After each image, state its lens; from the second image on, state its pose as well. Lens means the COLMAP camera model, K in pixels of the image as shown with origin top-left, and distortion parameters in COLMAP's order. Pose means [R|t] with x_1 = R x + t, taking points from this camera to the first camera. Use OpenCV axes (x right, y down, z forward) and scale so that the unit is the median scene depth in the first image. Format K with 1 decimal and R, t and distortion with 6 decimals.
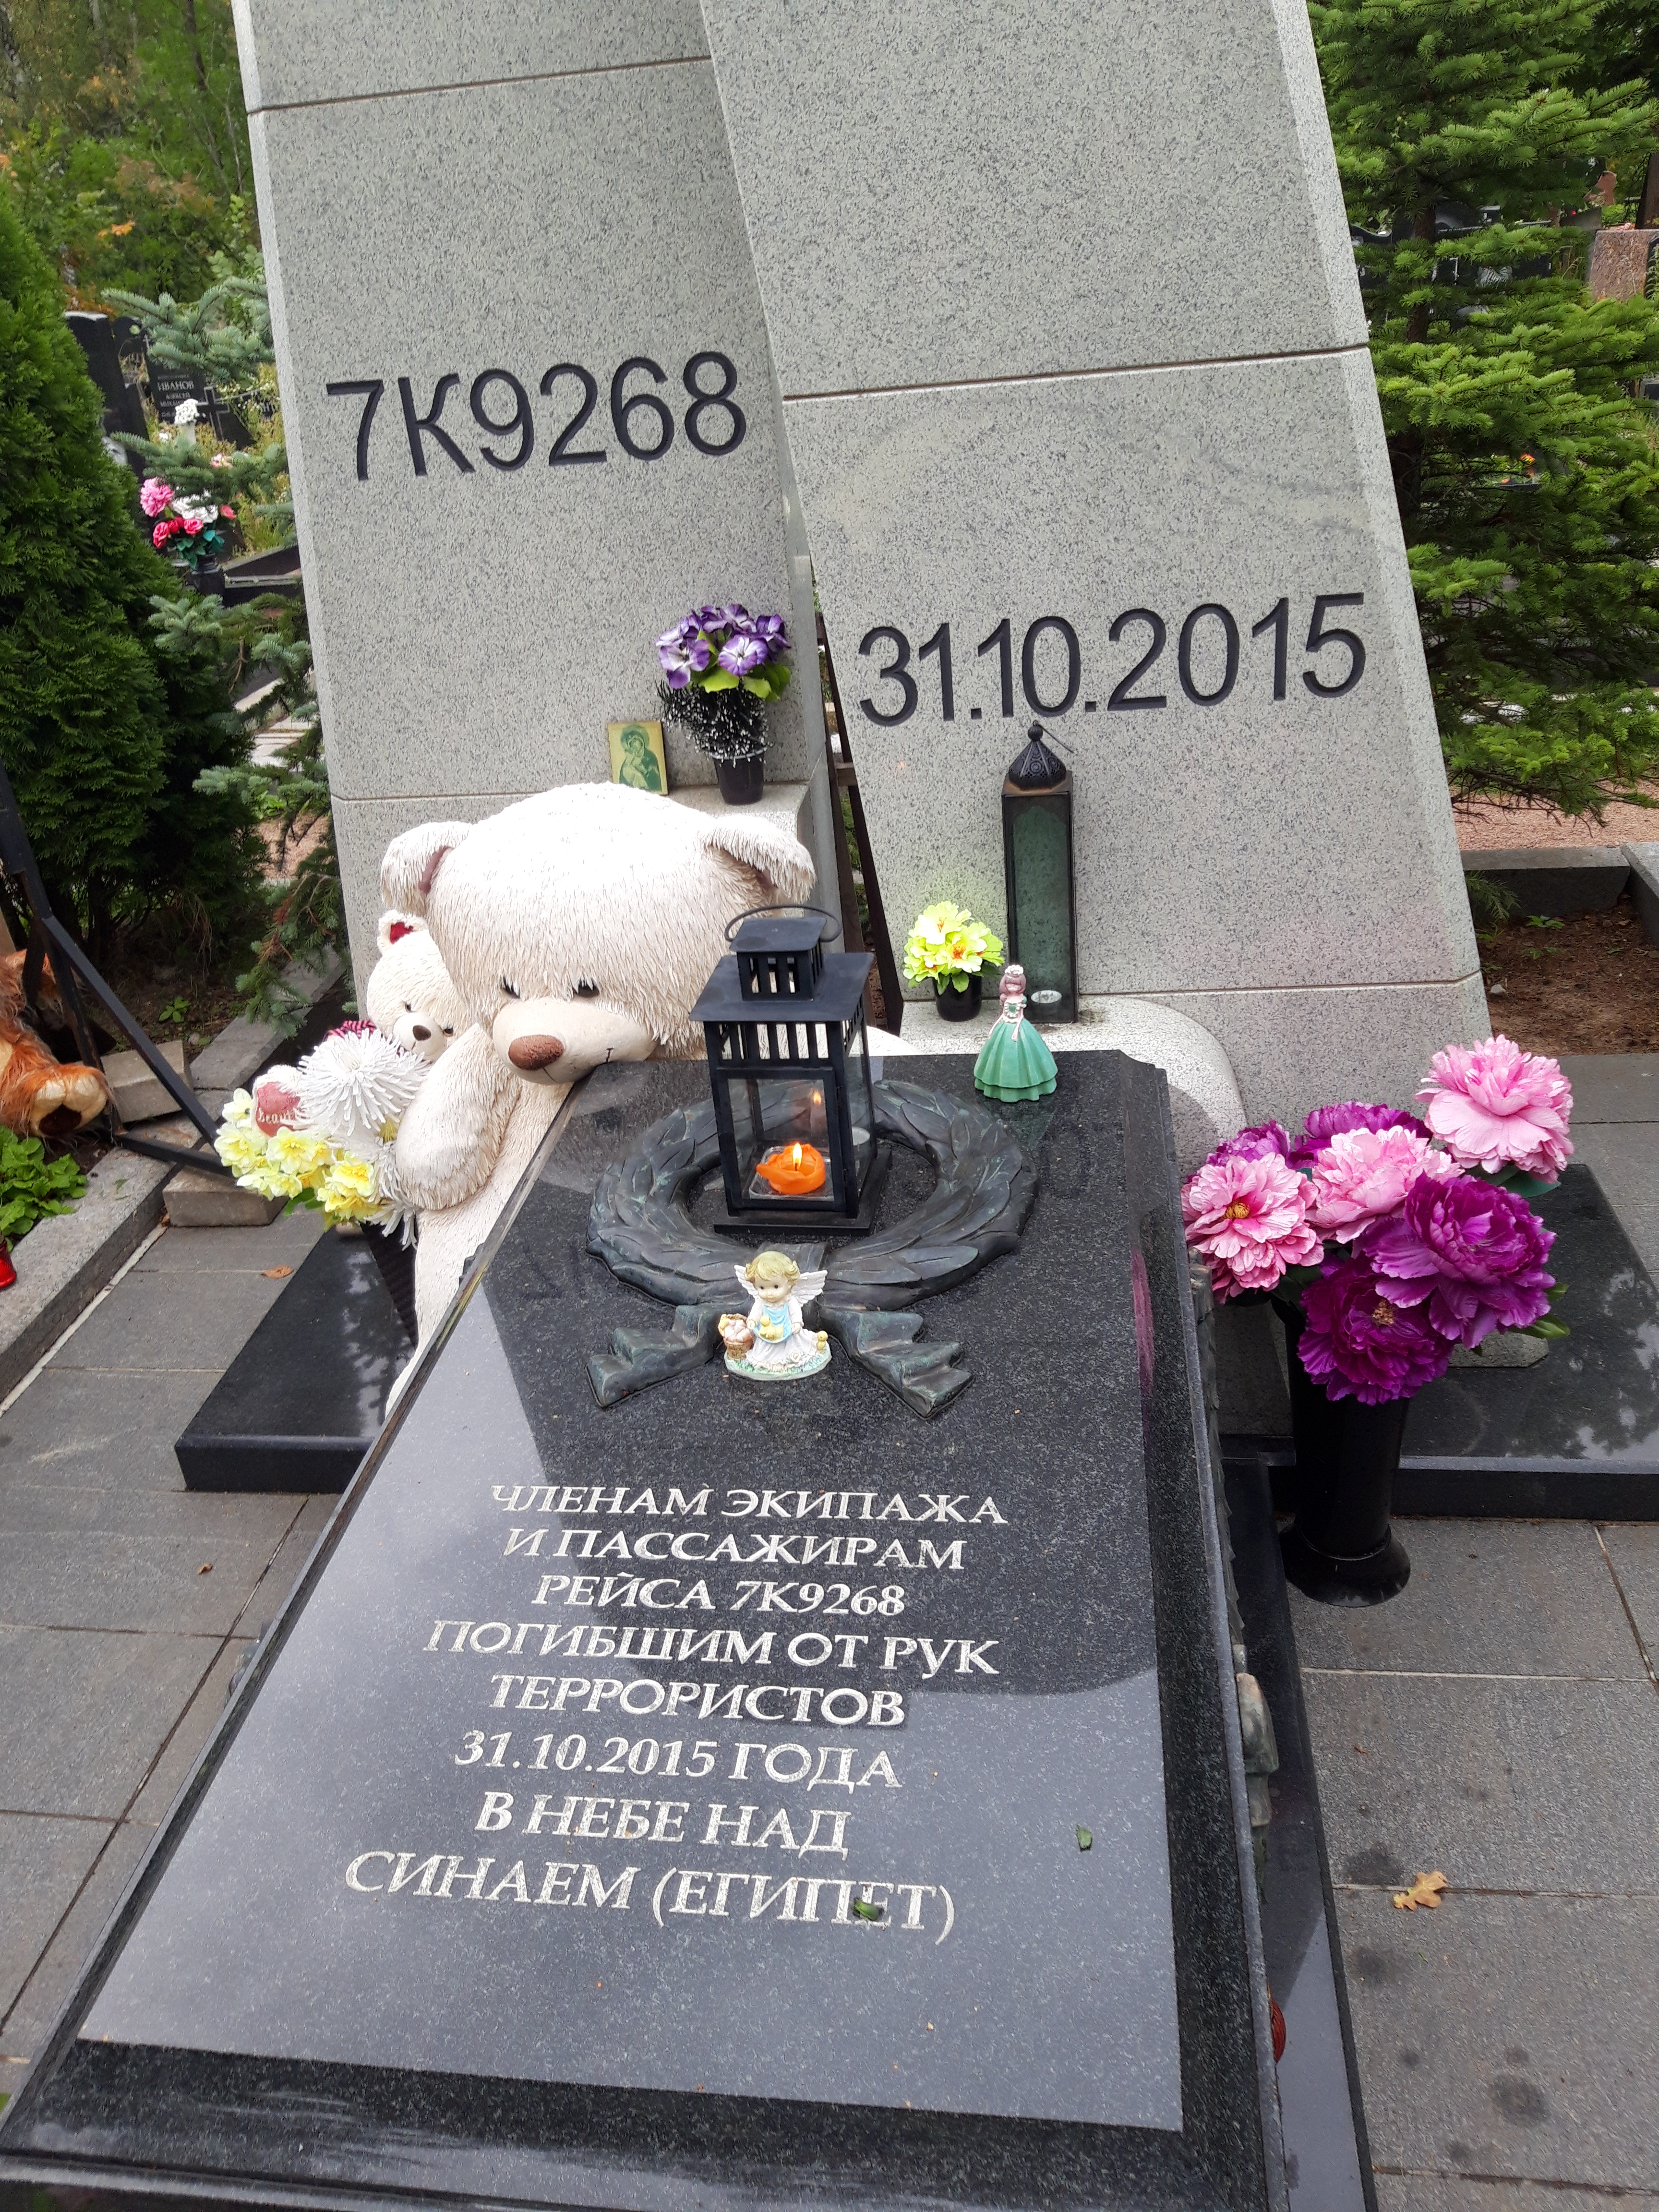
lens RADIAL K [[1678.6, 0, 828.1], [0, 1678.6, 1104.5], [0, 0, 1]] dist [-0.002322, -0.002095]
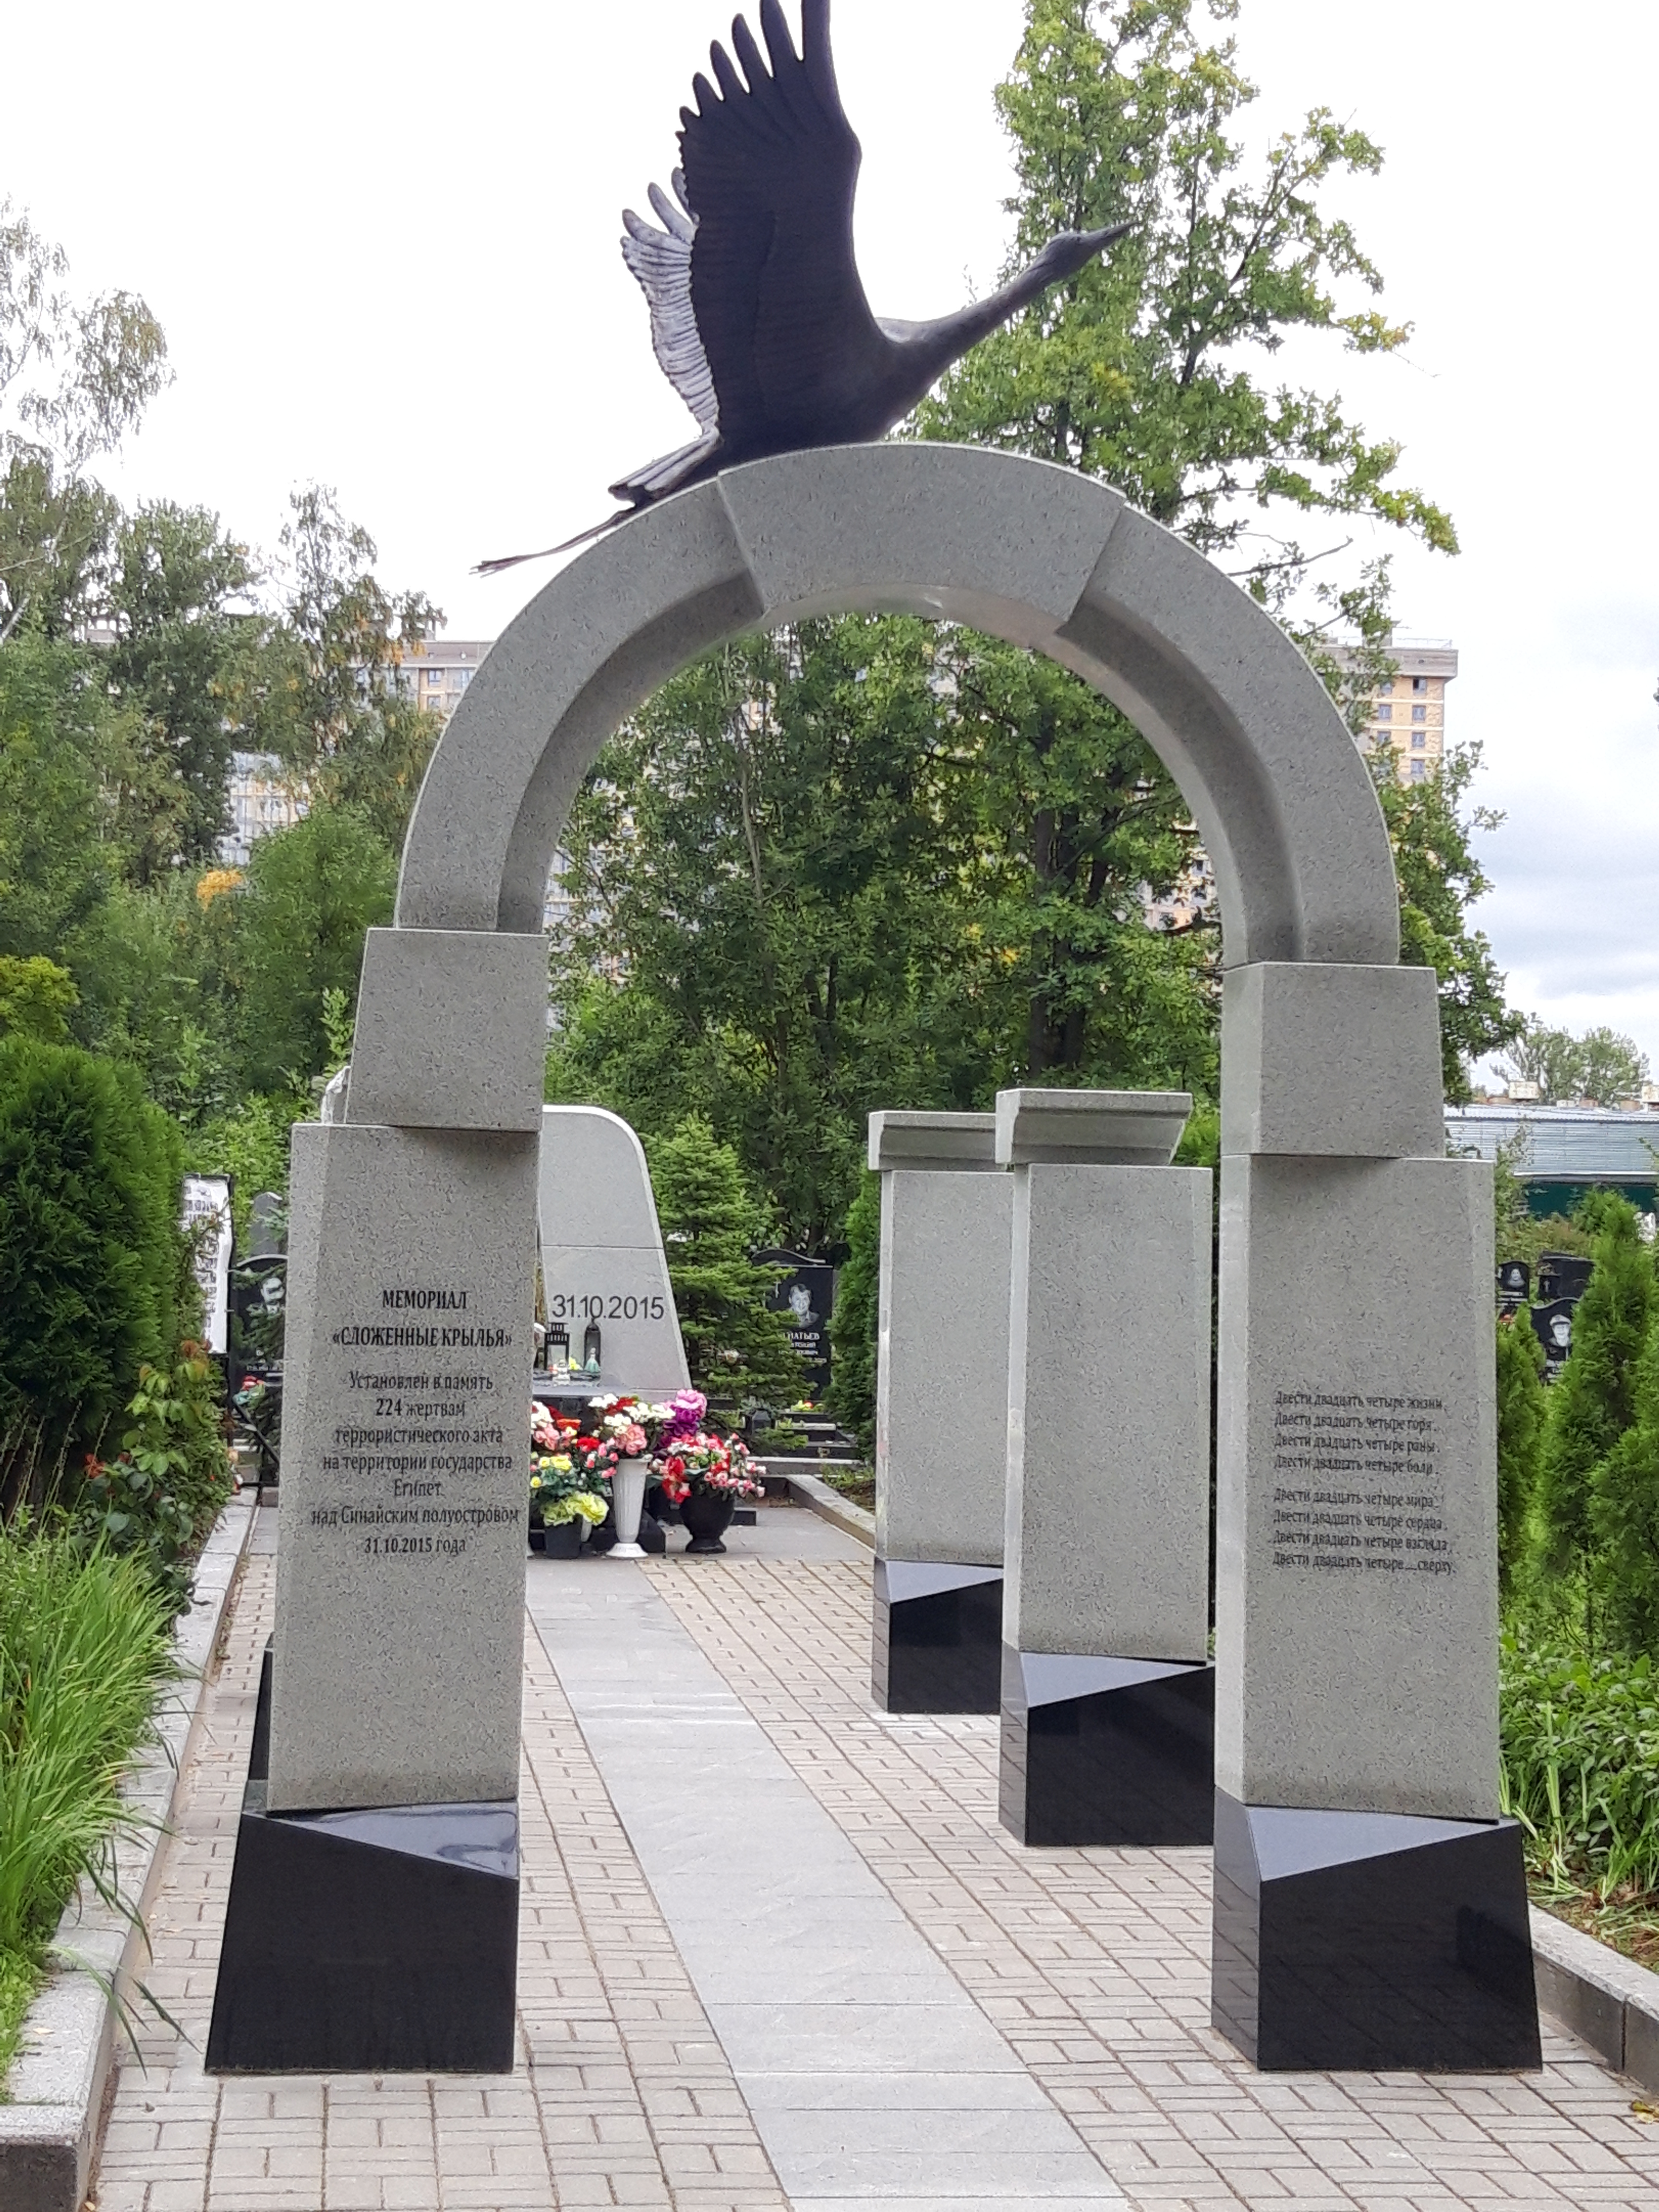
lens RADIAL K [[1678.6, 0, 829.1], [0, 1678.6, 1106.9], [0, 0, 1]] dist [-0.002322, -0.002095]
pose [[0.939814, 0.138659, 0.312287, -0.757845], [0.048288, 0.850887, -0.523125, 1.661744], [-0.338257, 0.506720, 0.792980, -3.041730]]
